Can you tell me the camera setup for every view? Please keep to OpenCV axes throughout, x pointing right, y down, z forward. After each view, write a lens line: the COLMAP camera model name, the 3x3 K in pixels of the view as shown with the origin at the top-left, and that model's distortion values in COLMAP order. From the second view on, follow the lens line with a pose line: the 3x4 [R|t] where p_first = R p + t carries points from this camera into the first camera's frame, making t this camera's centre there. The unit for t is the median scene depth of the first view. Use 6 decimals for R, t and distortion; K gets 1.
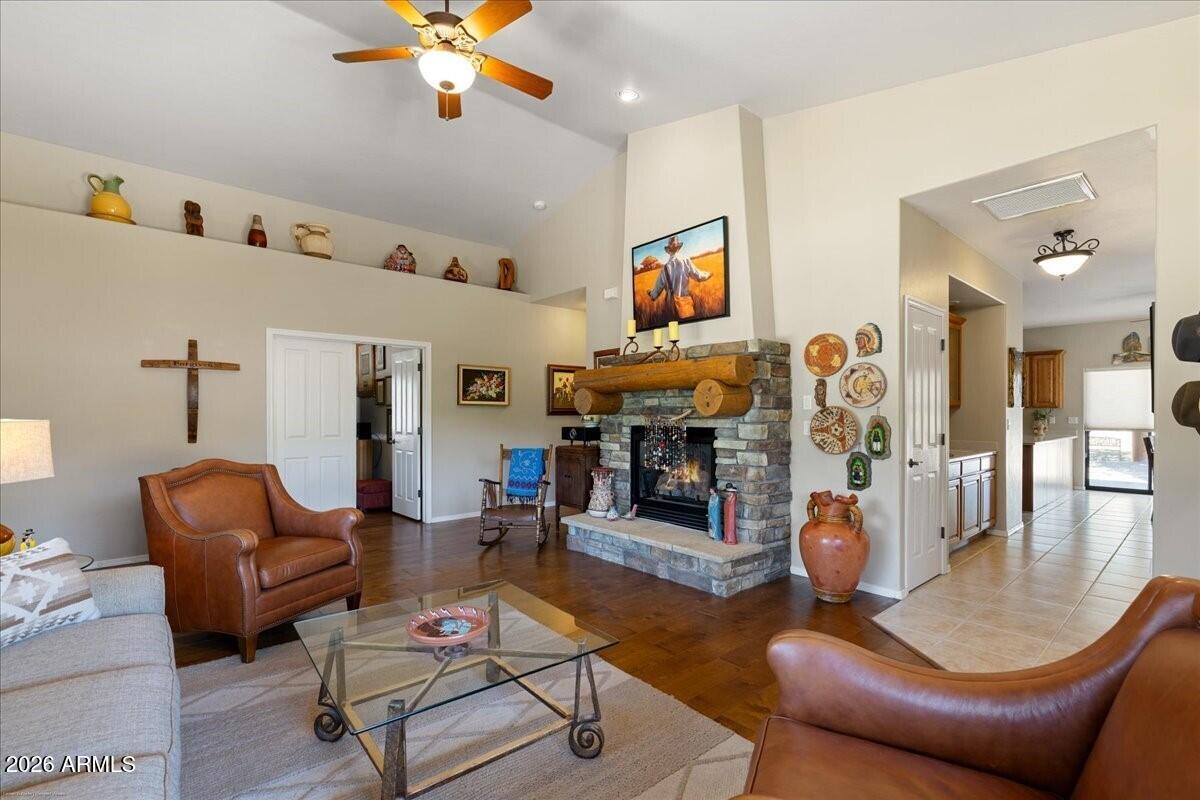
lens RADIAL K [[532.3, 0, 603.9], [0, 532.3, 413.4], [0, 0, 1]] dist [-0.002434, -0.000157]
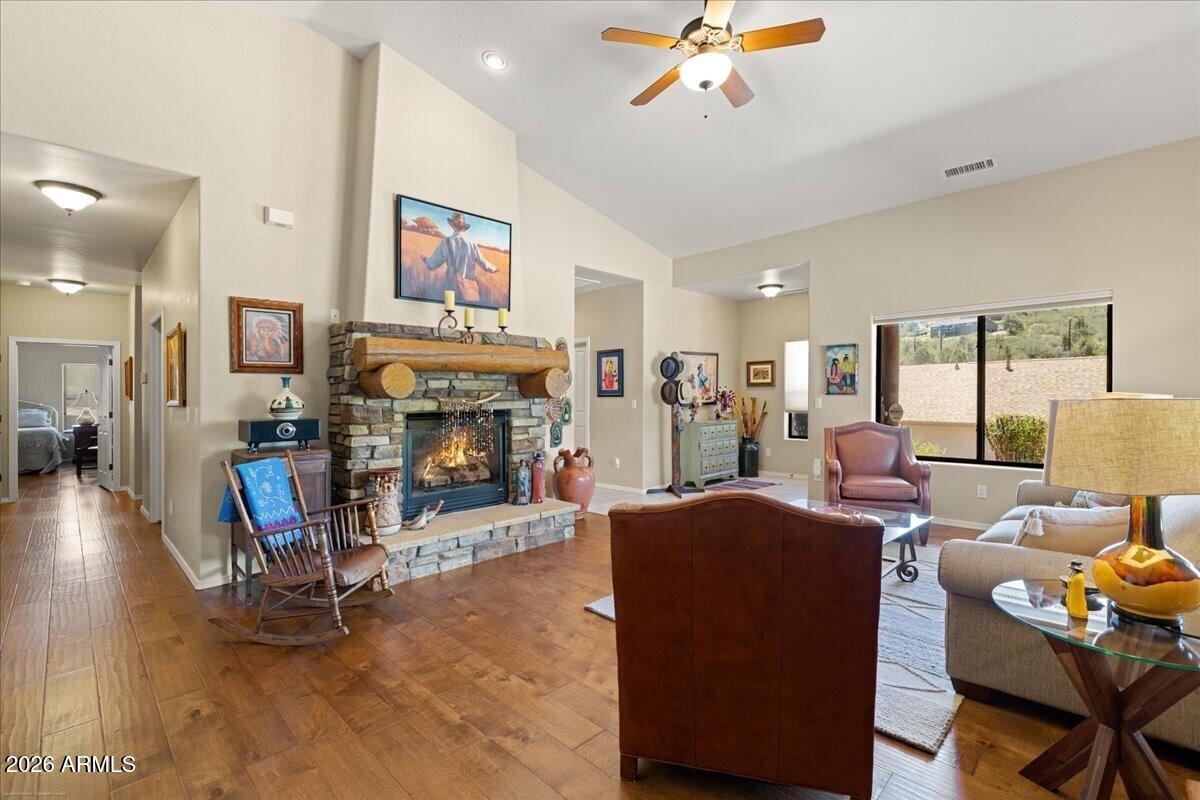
lens RADIAL K [[531.6, 0, 600.0], [0, 531.6, 400.0], [0, 0, 1]] dist [0.002171, 0.000583]
pose [[-0.076291, -0.007743, 0.997056, -0.885021], [0.007499, 0.999937, 0.008339, 0.000086], [-0.997057, 0.008113, -0.076228, 0.853541]]
